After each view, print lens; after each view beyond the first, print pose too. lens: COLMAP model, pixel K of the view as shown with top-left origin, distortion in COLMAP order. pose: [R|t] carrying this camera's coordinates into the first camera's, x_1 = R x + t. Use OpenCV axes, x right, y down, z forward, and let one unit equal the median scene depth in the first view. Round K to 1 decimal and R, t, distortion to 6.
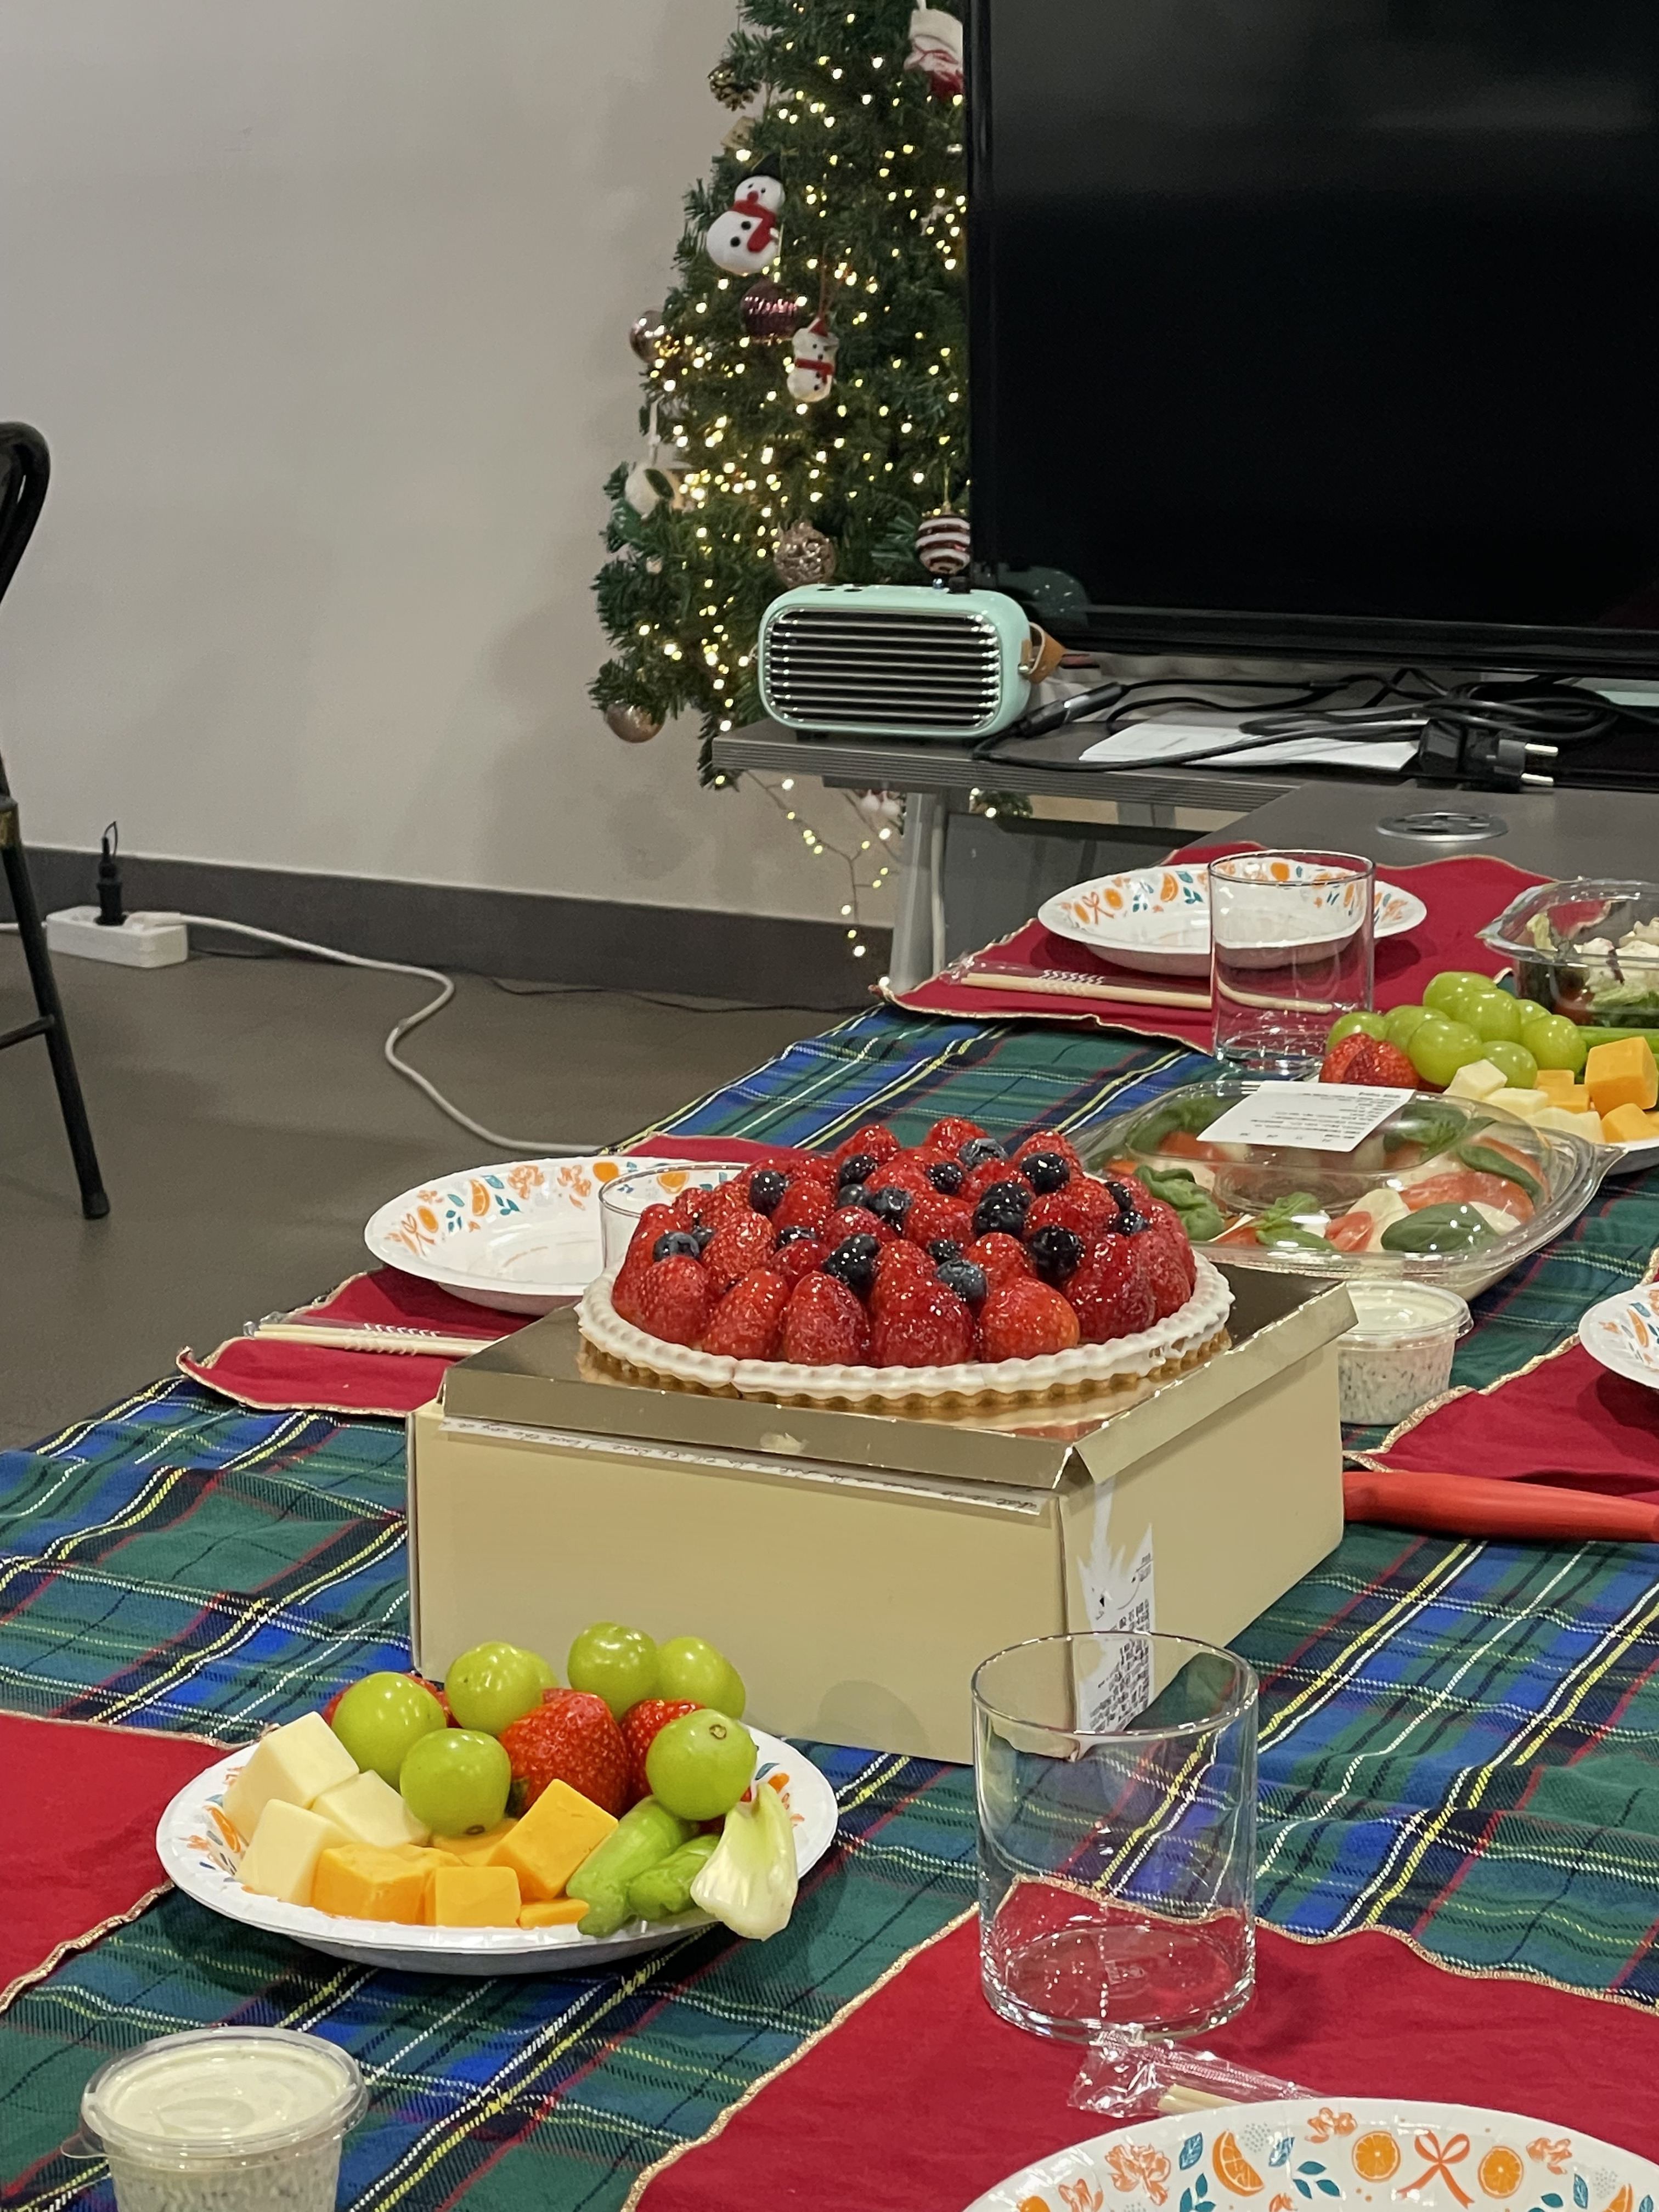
lens RADIAL K [[5113.4, 0, 831.7], [0, 5113.4, 1115.5], [0, 0, 1]] dist [0.221939, 0.000000]
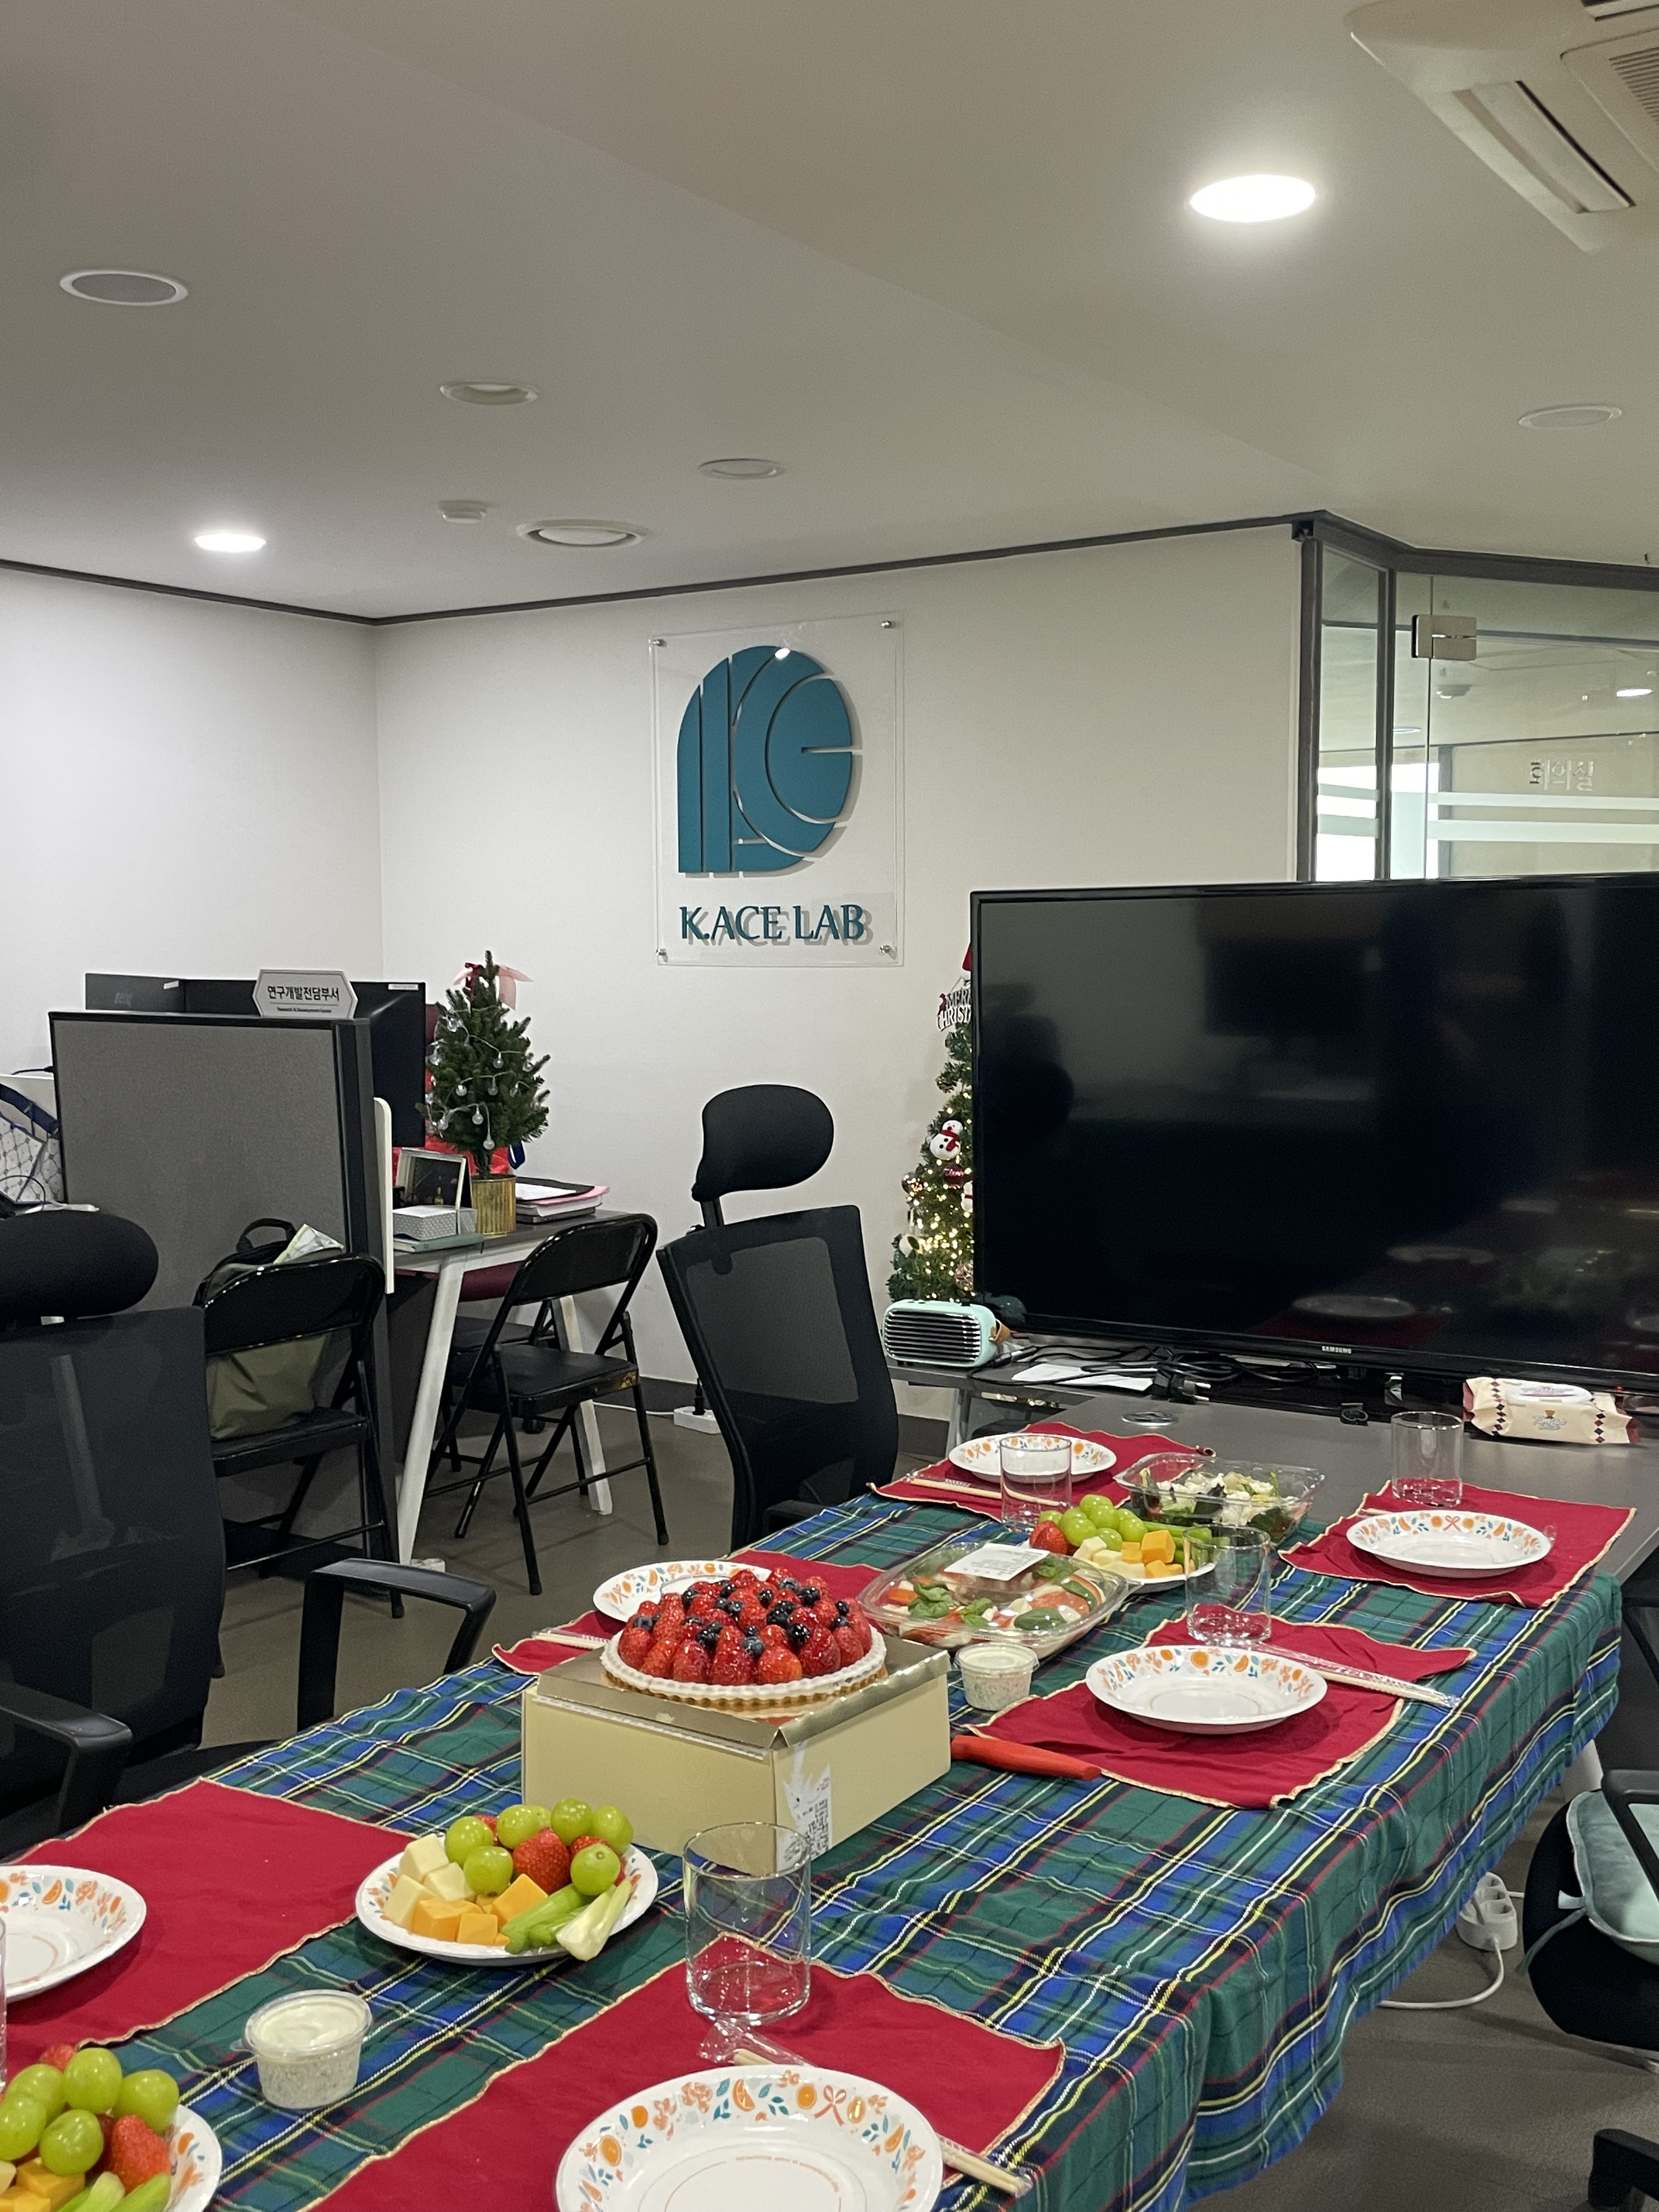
lens RADIAL K [[2127.0, 0, 824.9], [0, 2127.0, 1089.4], [0, 0, 1]] dist [0.078871, 0.000000]
pose [[0.988498, 0.017663, -0.150199, 0.186203], [-0.044068, 0.983699, -0.174342, -0.045065], [0.144671, 0.178956, 0.973162, 0.025883]]
